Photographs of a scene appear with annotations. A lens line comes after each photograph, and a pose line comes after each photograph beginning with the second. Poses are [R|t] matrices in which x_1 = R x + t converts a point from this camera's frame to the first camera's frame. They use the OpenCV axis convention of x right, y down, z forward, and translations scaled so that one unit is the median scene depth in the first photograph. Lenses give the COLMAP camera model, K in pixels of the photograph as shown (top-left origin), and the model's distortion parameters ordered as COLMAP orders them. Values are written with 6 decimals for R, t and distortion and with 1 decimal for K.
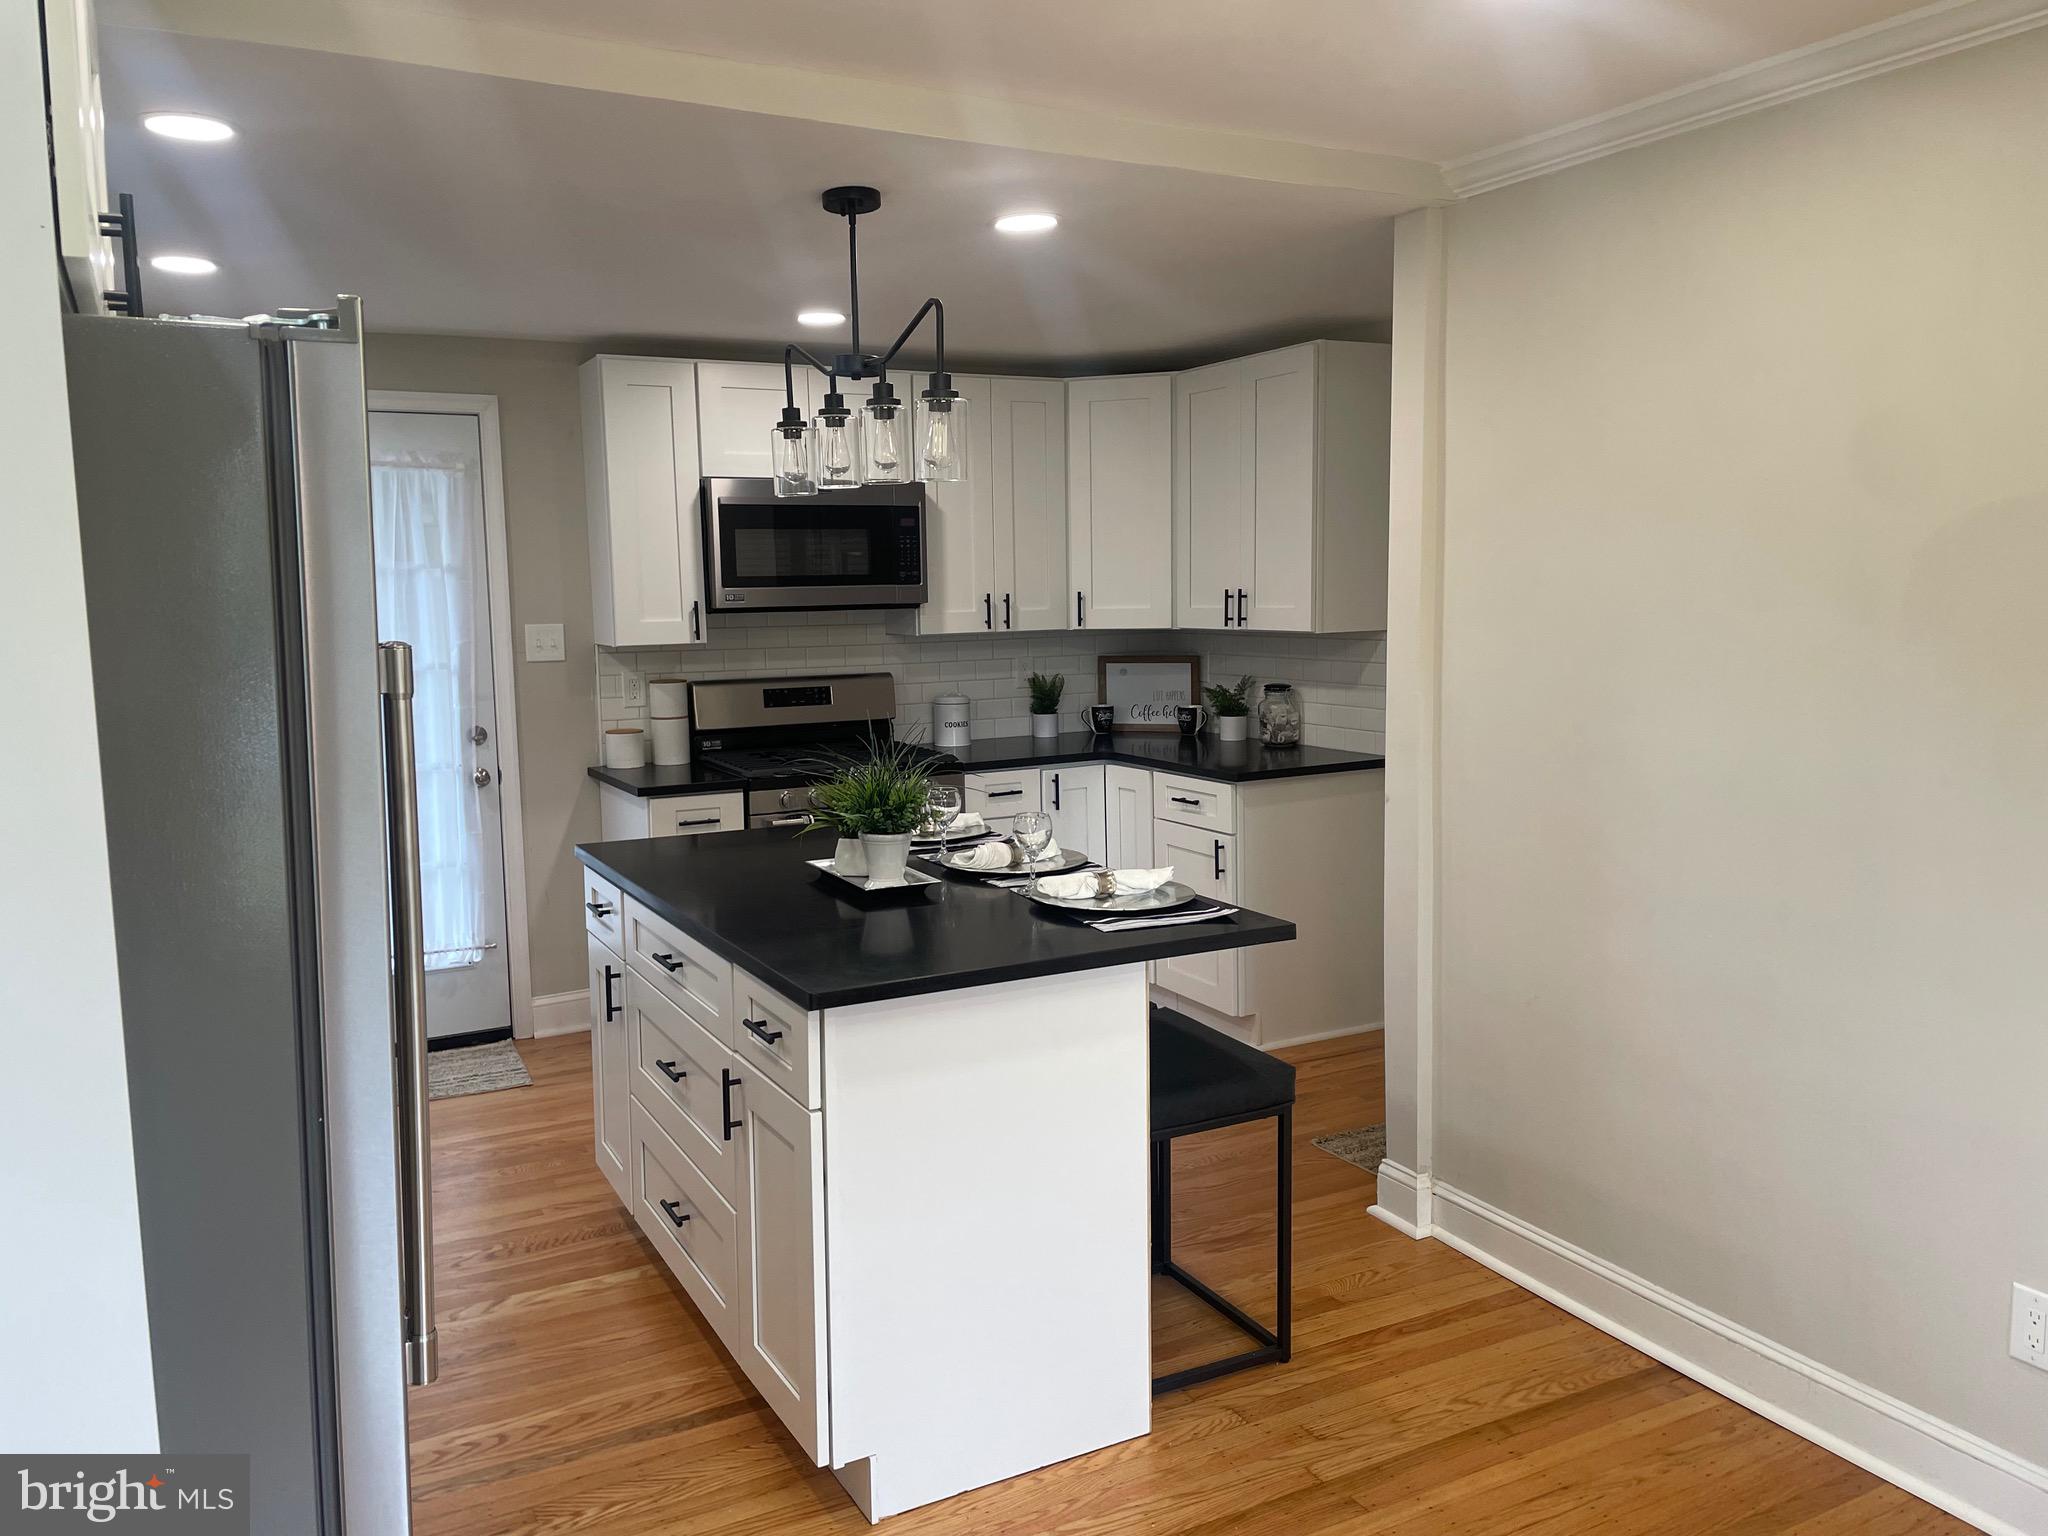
lens RADIAL K [[1506.0, 0, 987.2], [0, 1506.0, 760.7], [0, 0, 1]] dist [0.067453, -0.107221]
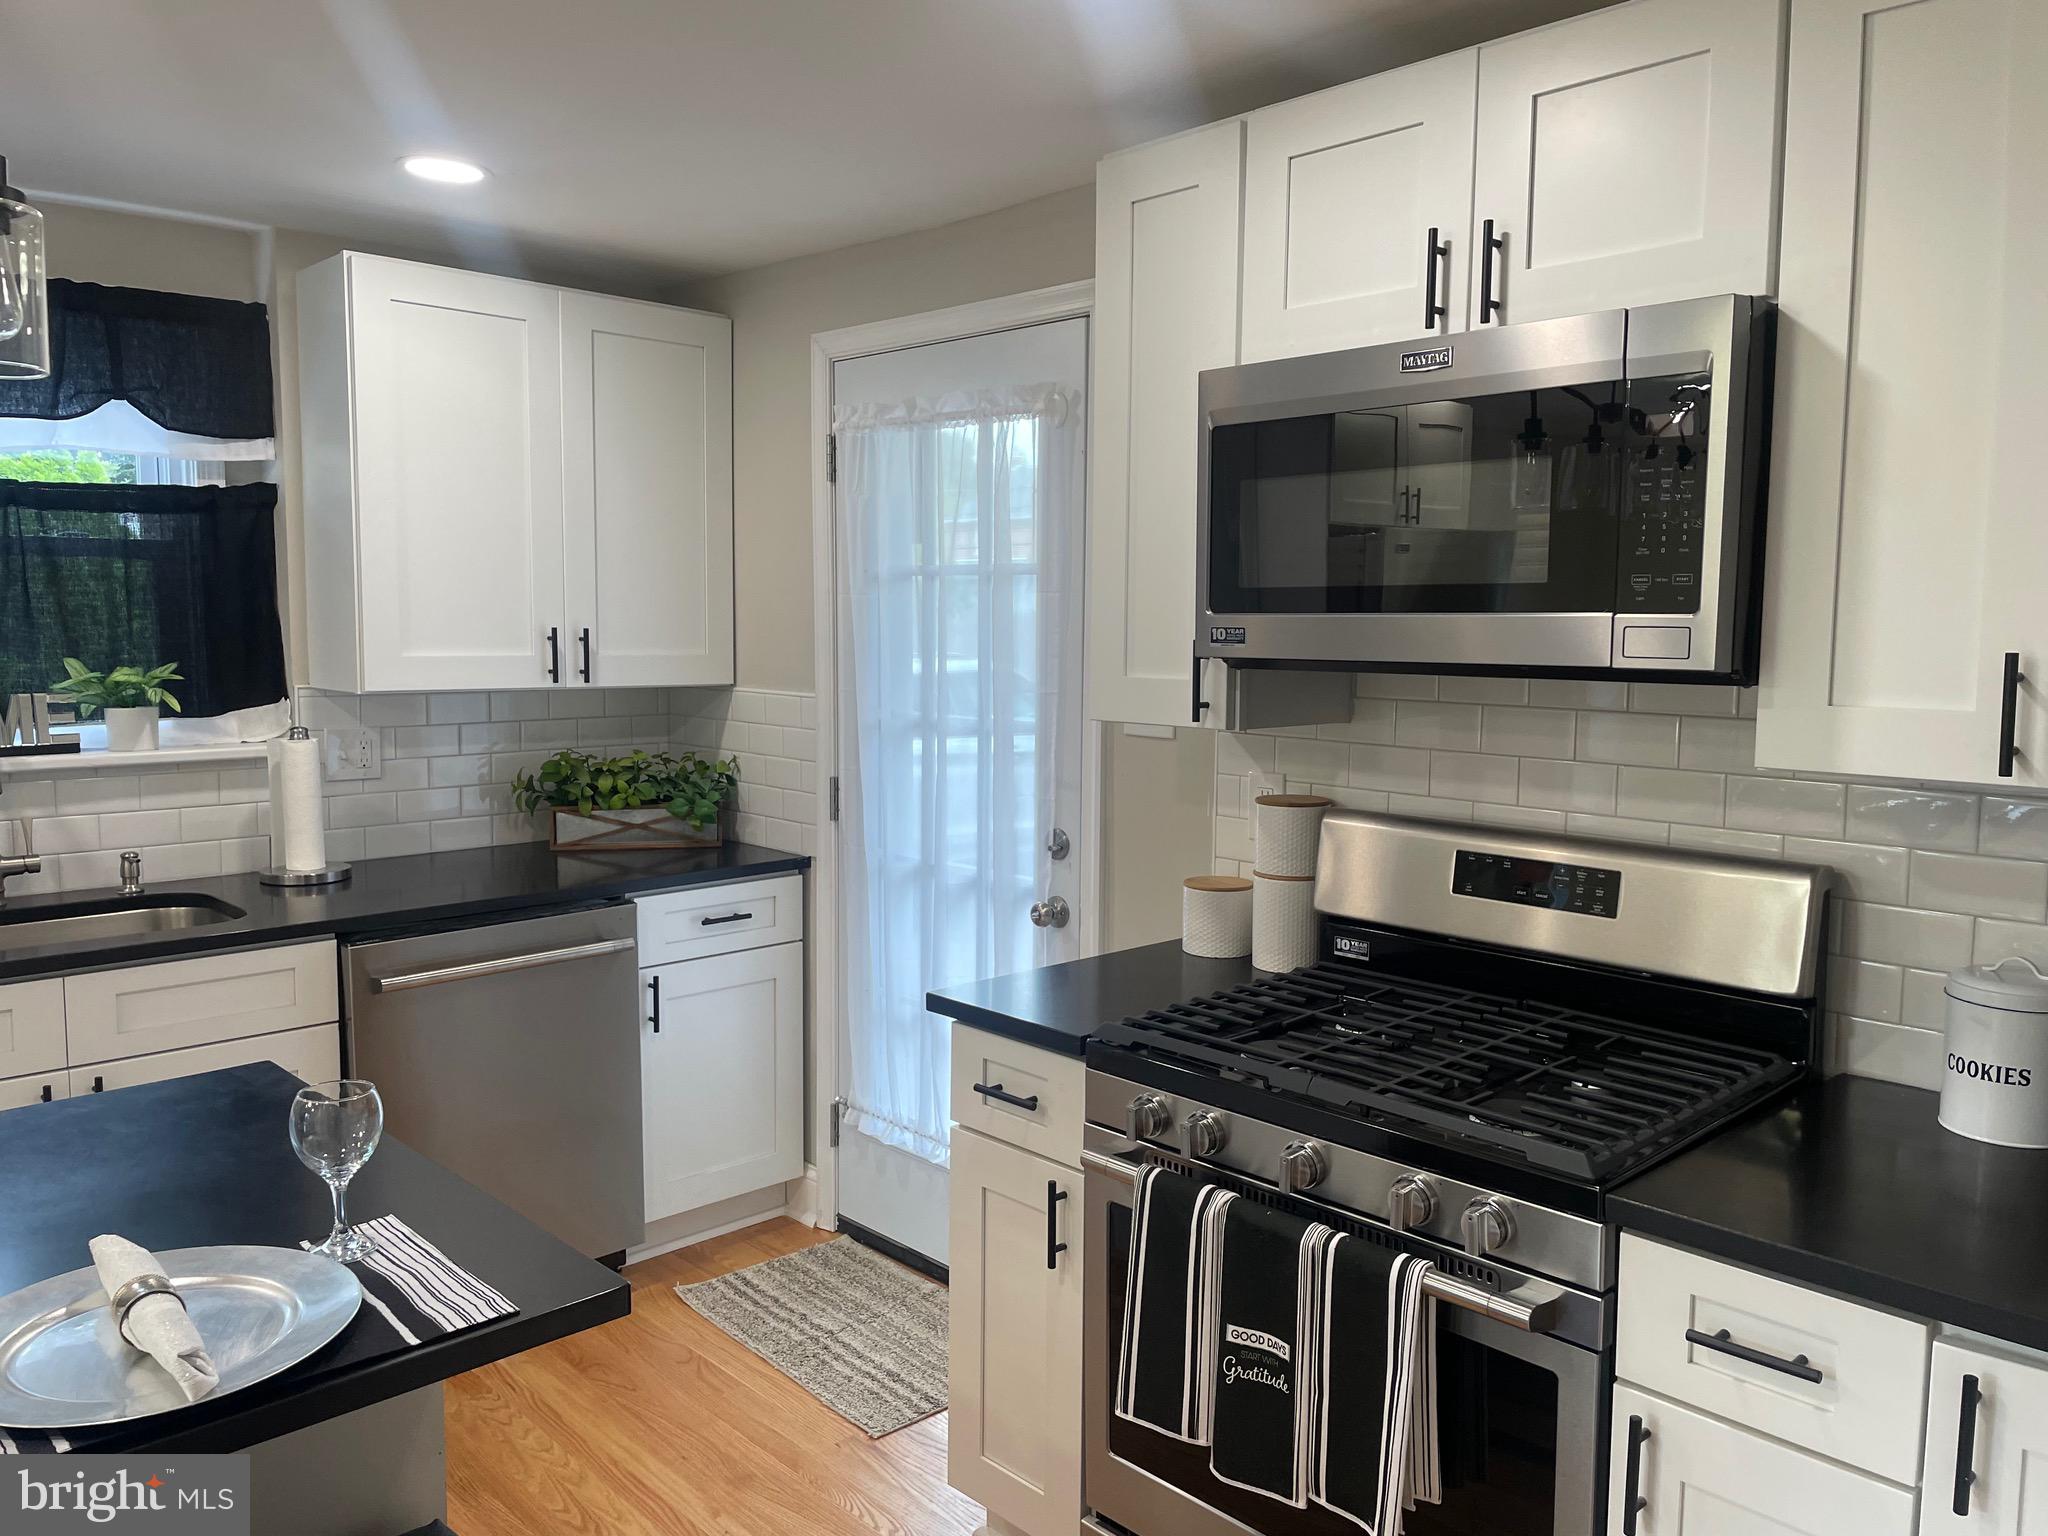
lens RADIAL K [[1514.7, 0, 1027.4], [0, 1514.7, 767.5], [0, 0, 1]] dist [0.092214, -0.125147]
pose [[0.295056, 0.118458, -0.948108, 0.241504], [-0.126037, 0.988440, 0.084273, -0.098203], [0.947131, 0.094631, 0.306575, 0.797607]]
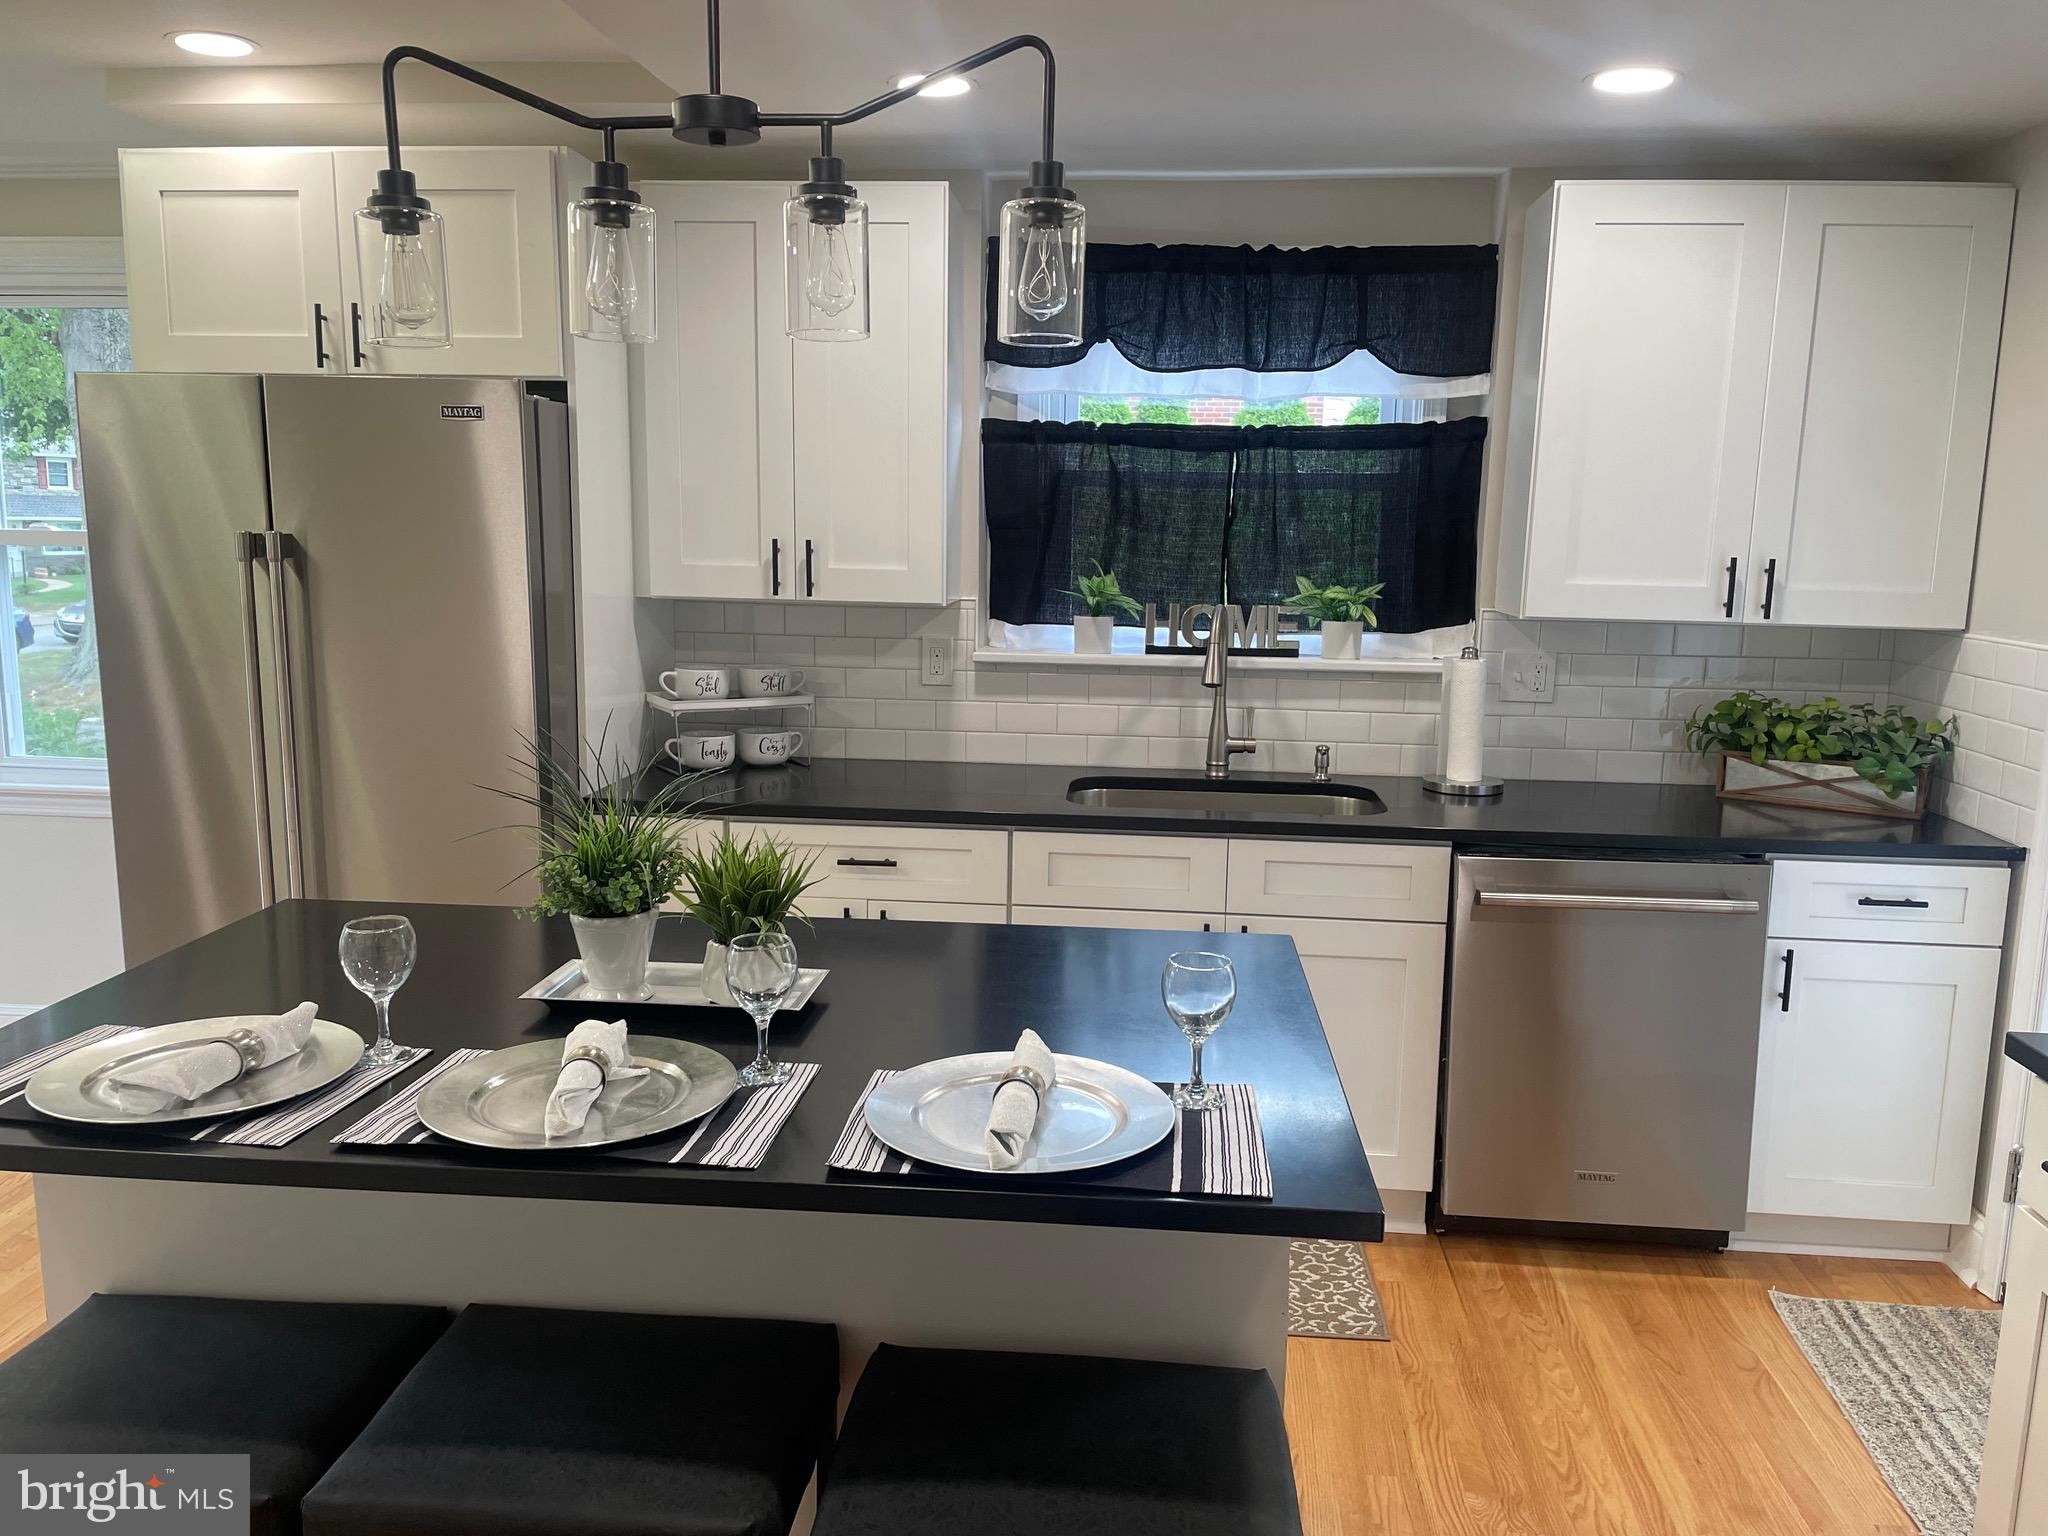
lens RADIAL K [[1514.7, 0, 1027.4], [0, 1514.7, 767.5], [0, 0, 1]] dist [0.092214, -0.125147]
pose [[-0.517641, 0.145663, -0.843107, 0.224975], [-0.110510, 0.965765, 0.234704, -0.109063], [0.848431, 0.214664, -0.483822, 0.880594]]
